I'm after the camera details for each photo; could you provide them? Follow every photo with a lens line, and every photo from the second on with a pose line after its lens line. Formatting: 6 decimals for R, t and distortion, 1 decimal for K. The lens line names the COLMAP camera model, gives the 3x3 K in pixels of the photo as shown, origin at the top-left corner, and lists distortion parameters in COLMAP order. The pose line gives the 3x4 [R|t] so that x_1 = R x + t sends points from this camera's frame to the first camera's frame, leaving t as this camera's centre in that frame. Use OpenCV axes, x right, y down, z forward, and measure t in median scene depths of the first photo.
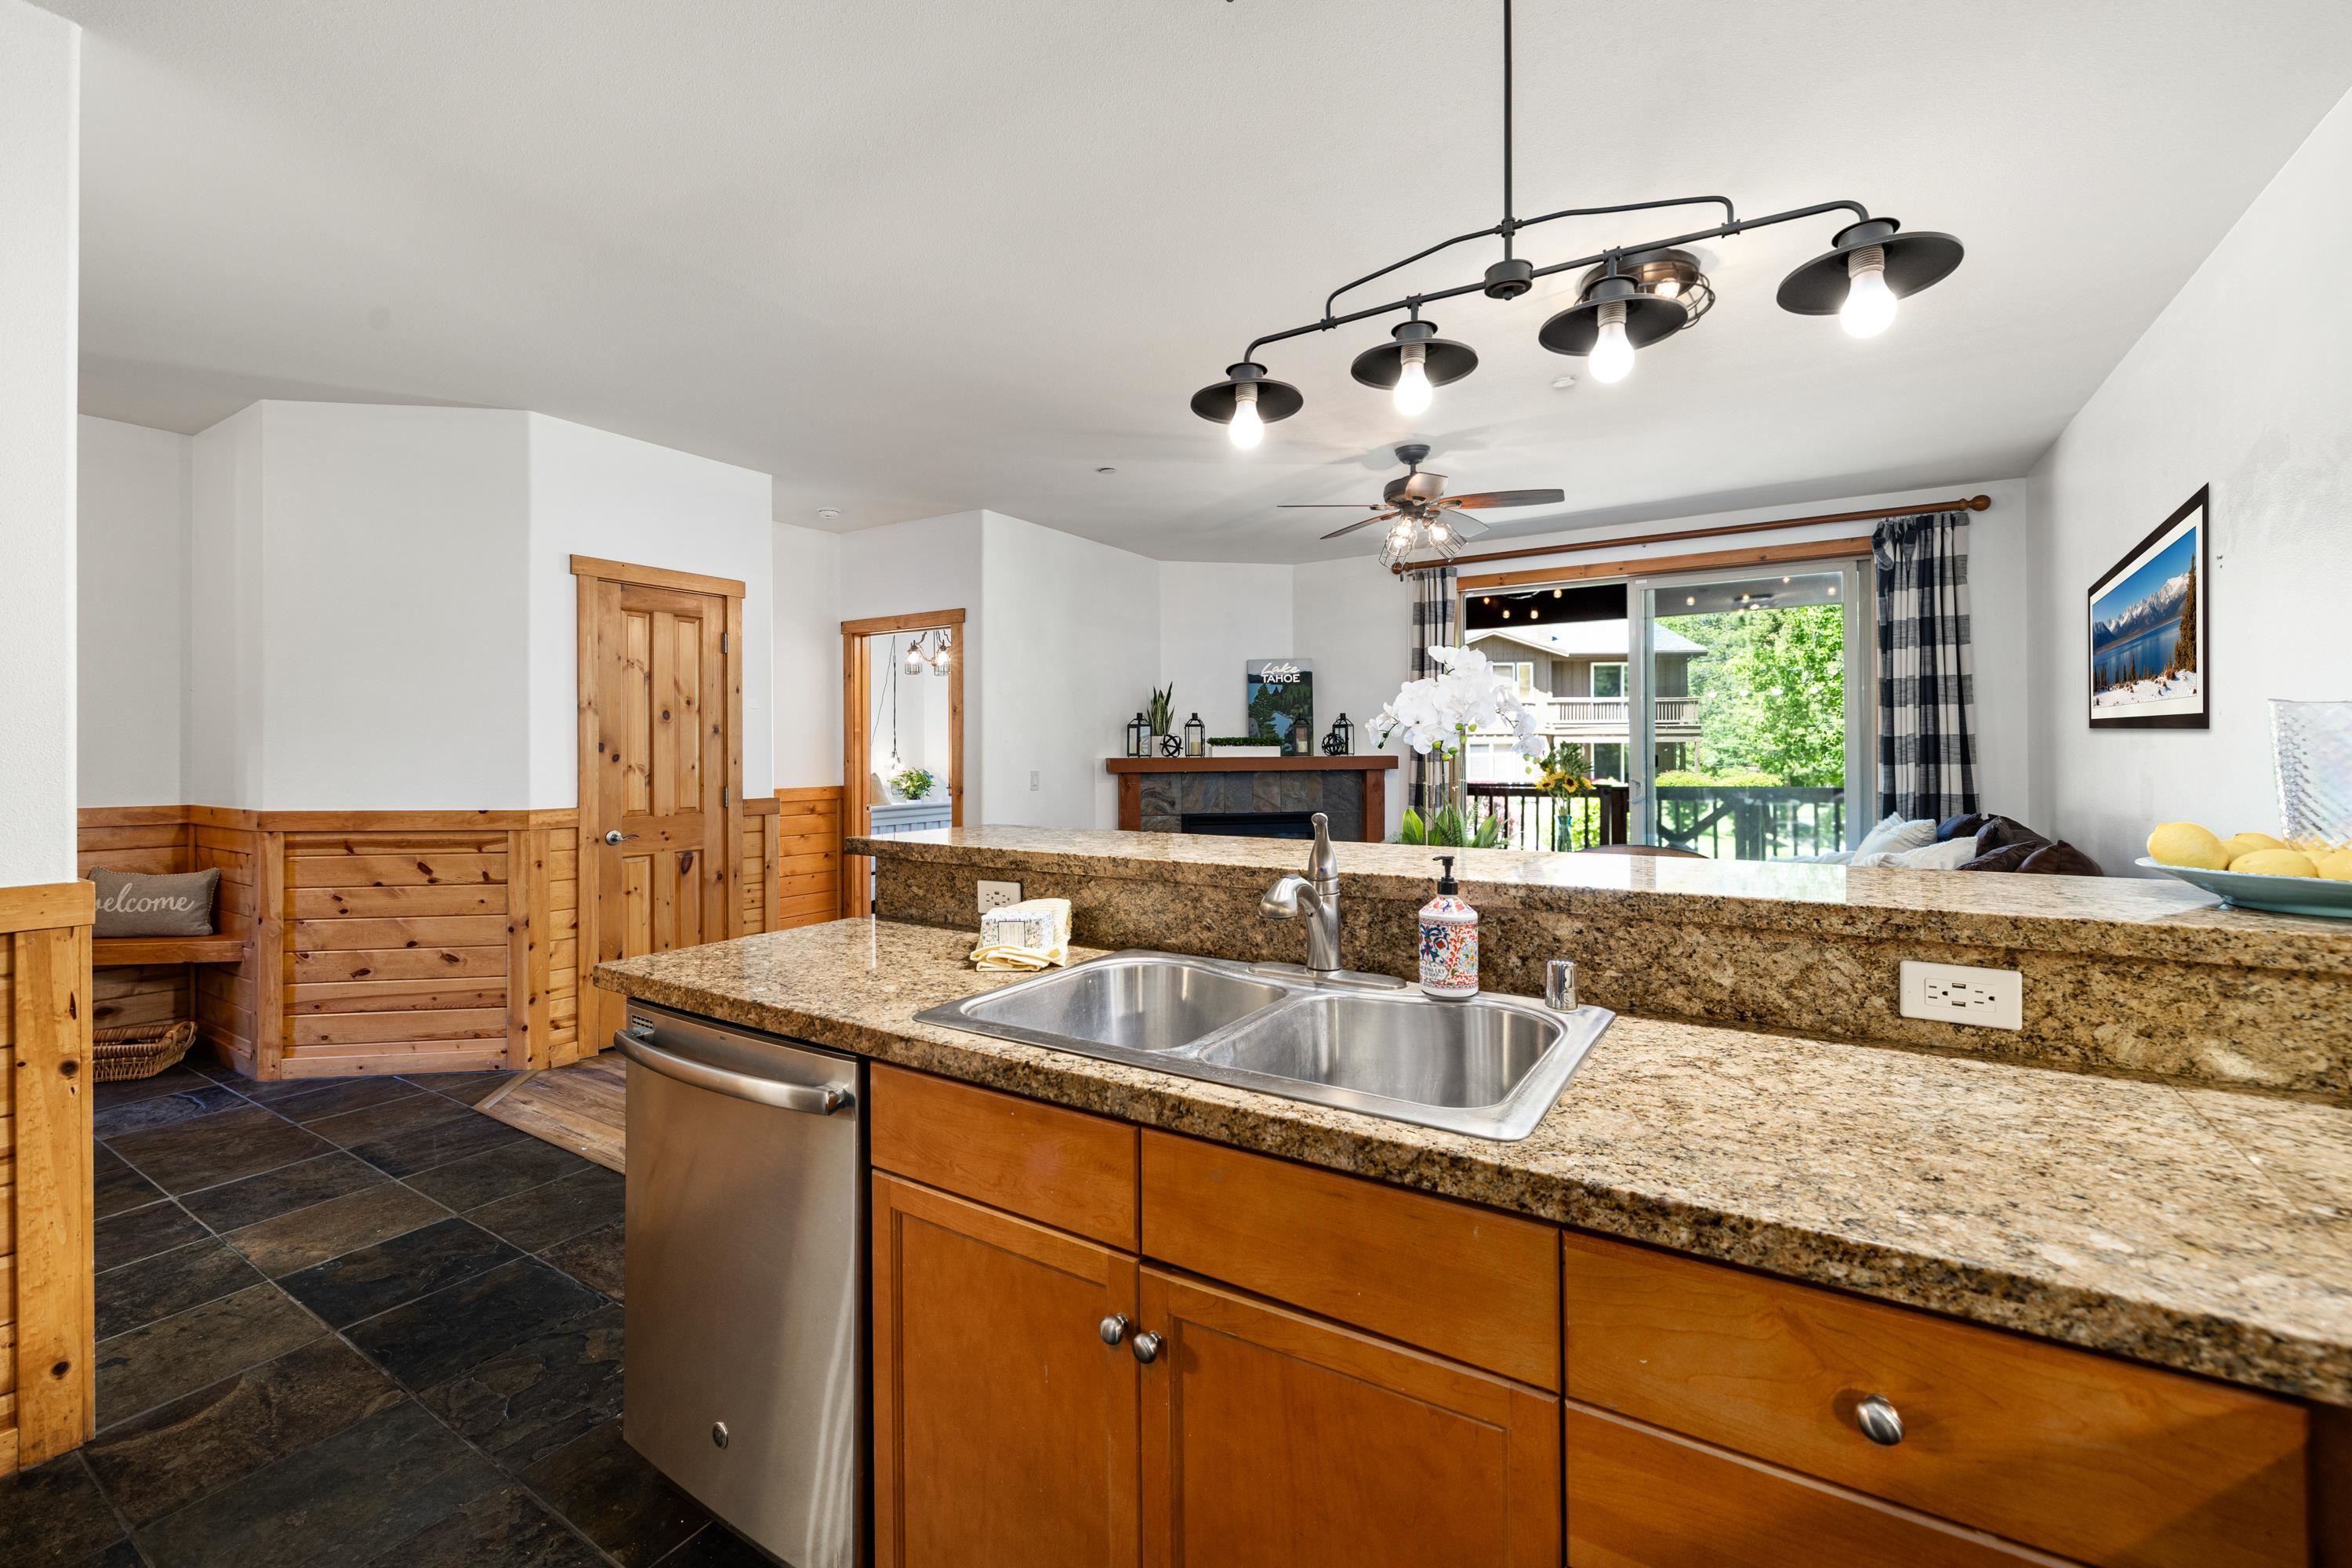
lens RADIAL K [[1016.4, 0, 1171.7], [0, 1016.4, 745.0], [0, 0, 1]] dist [-0.000370, 0.000005]
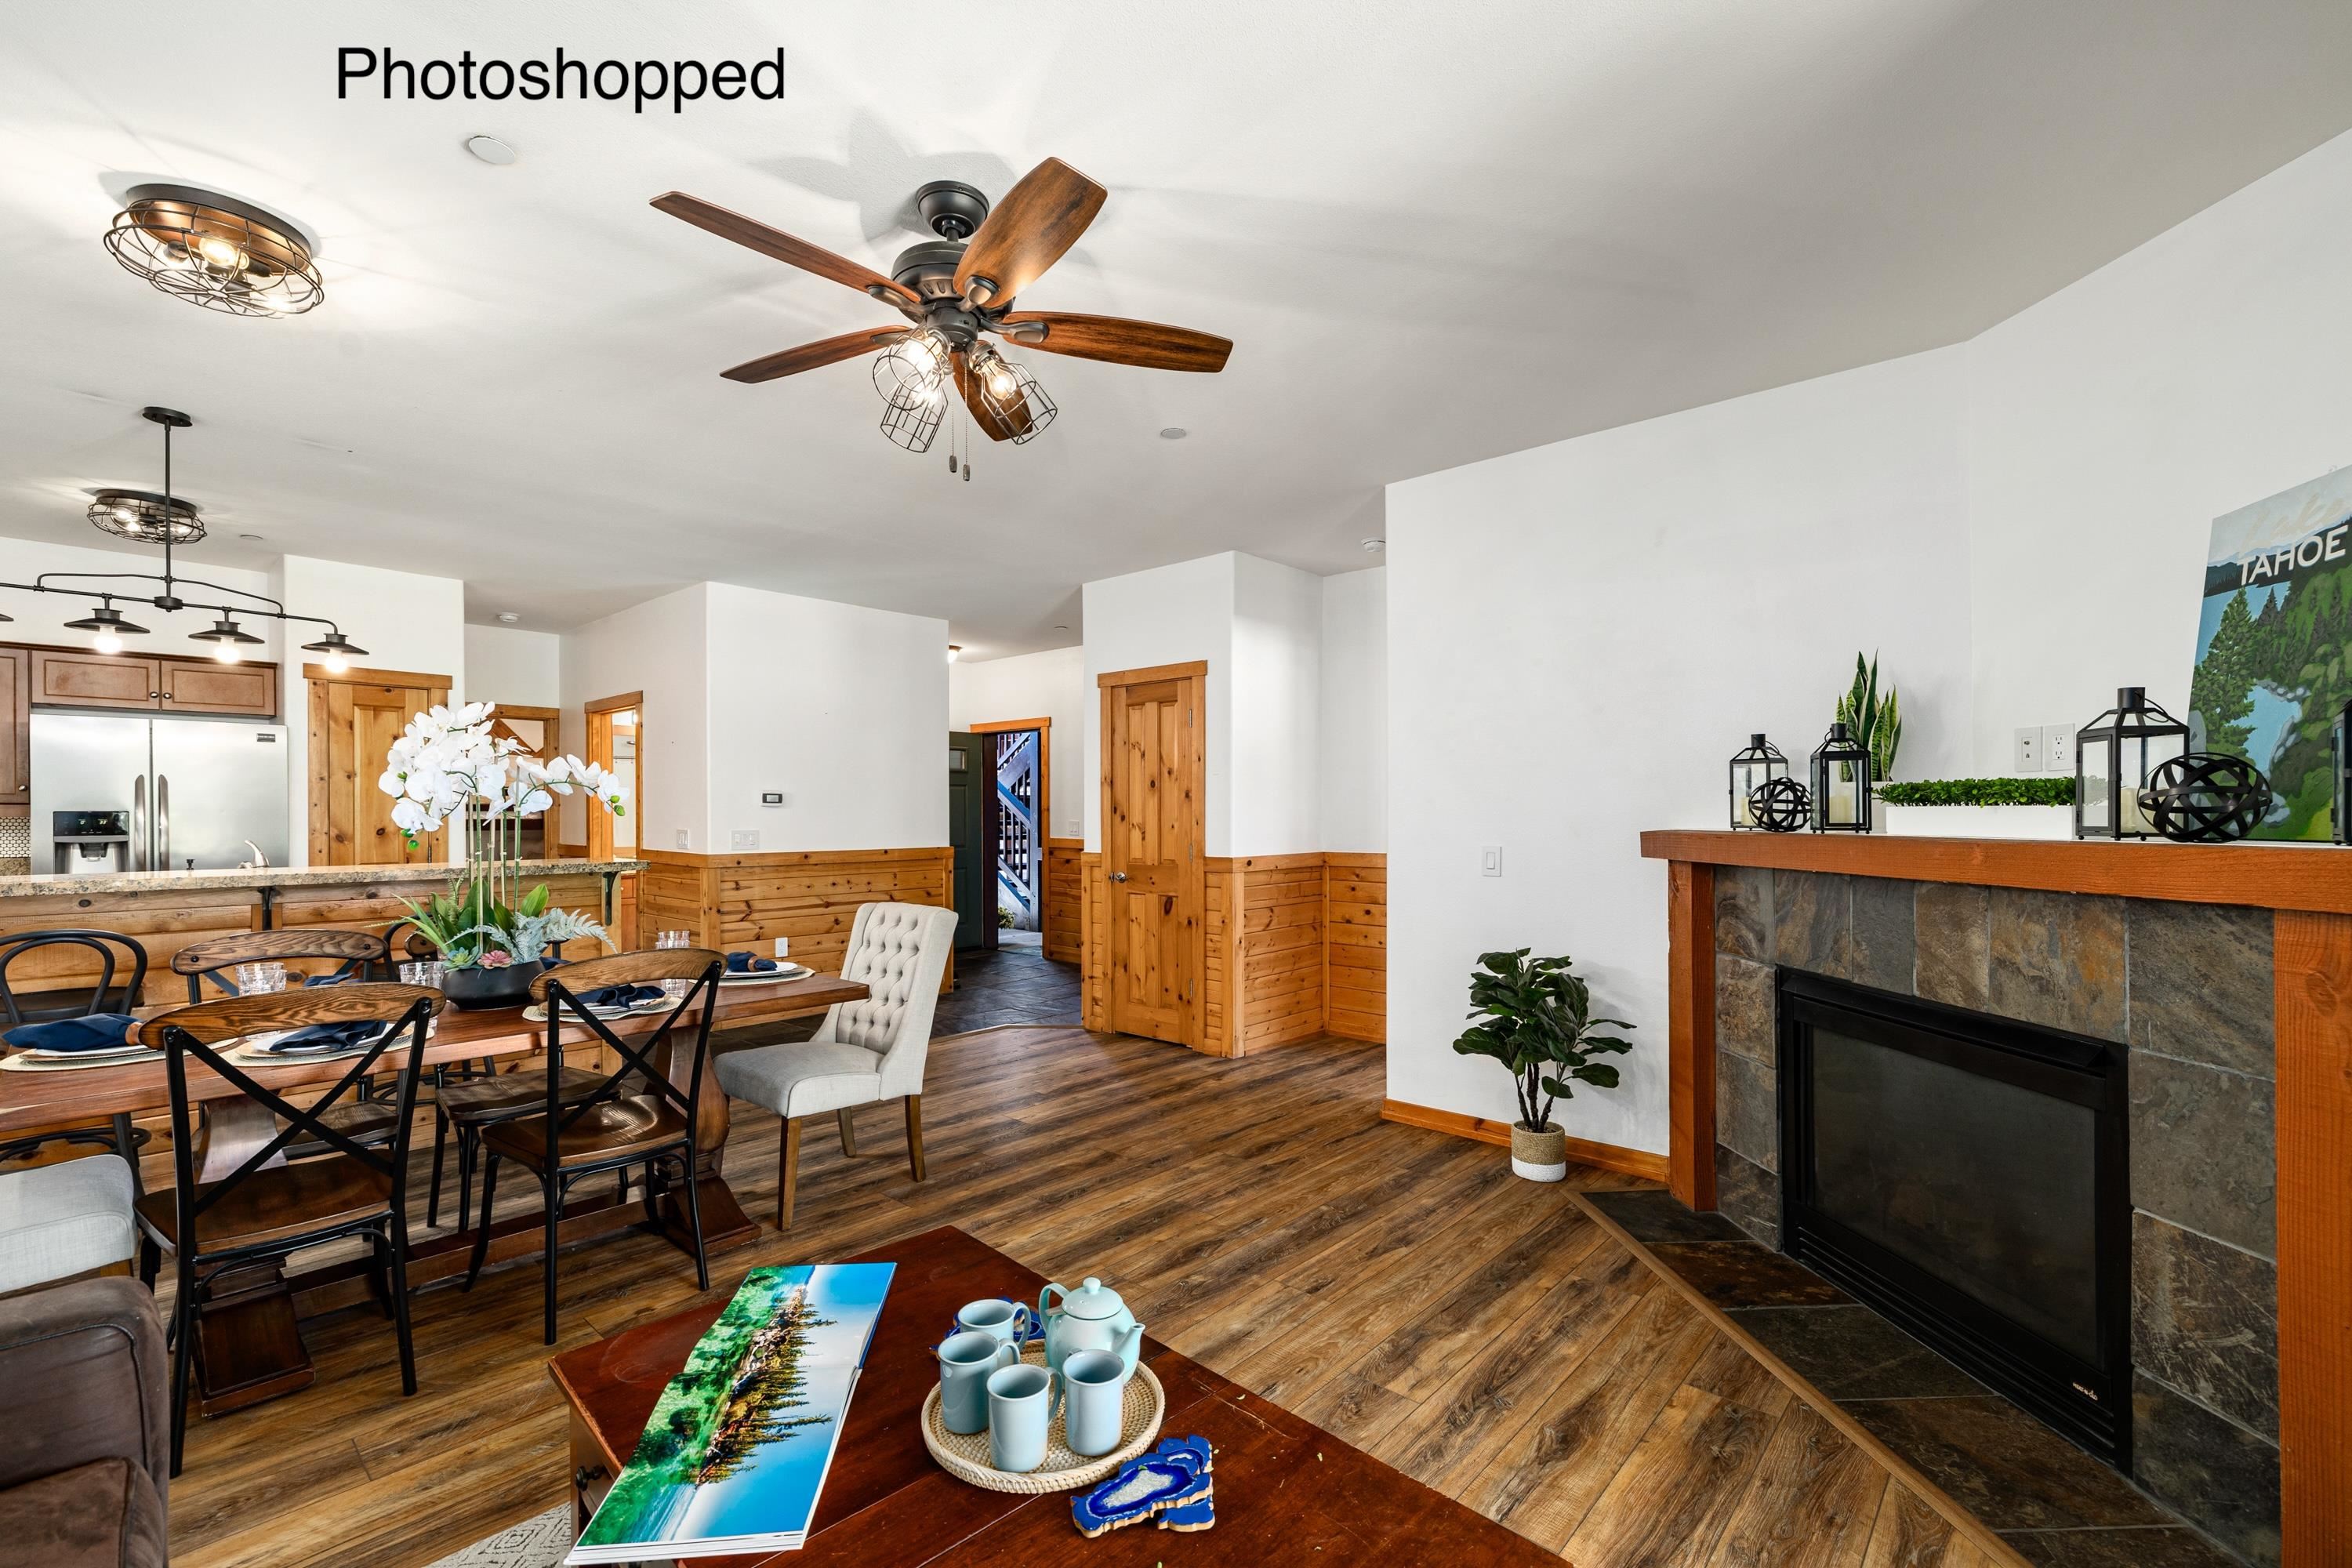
lens RADIAL K [[981.5, 0, 1176.8], [0, 981.5, 803.1], [0, 0, 1]] dist [0.000502, 0.000086]
pose [[-0.157536, 0.001587, -0.987512, 0.674510], [0.013602, 0.999907, -0.000563, -0.004487], [0.987420, -0.013521, -0.157543, 1.197391]]
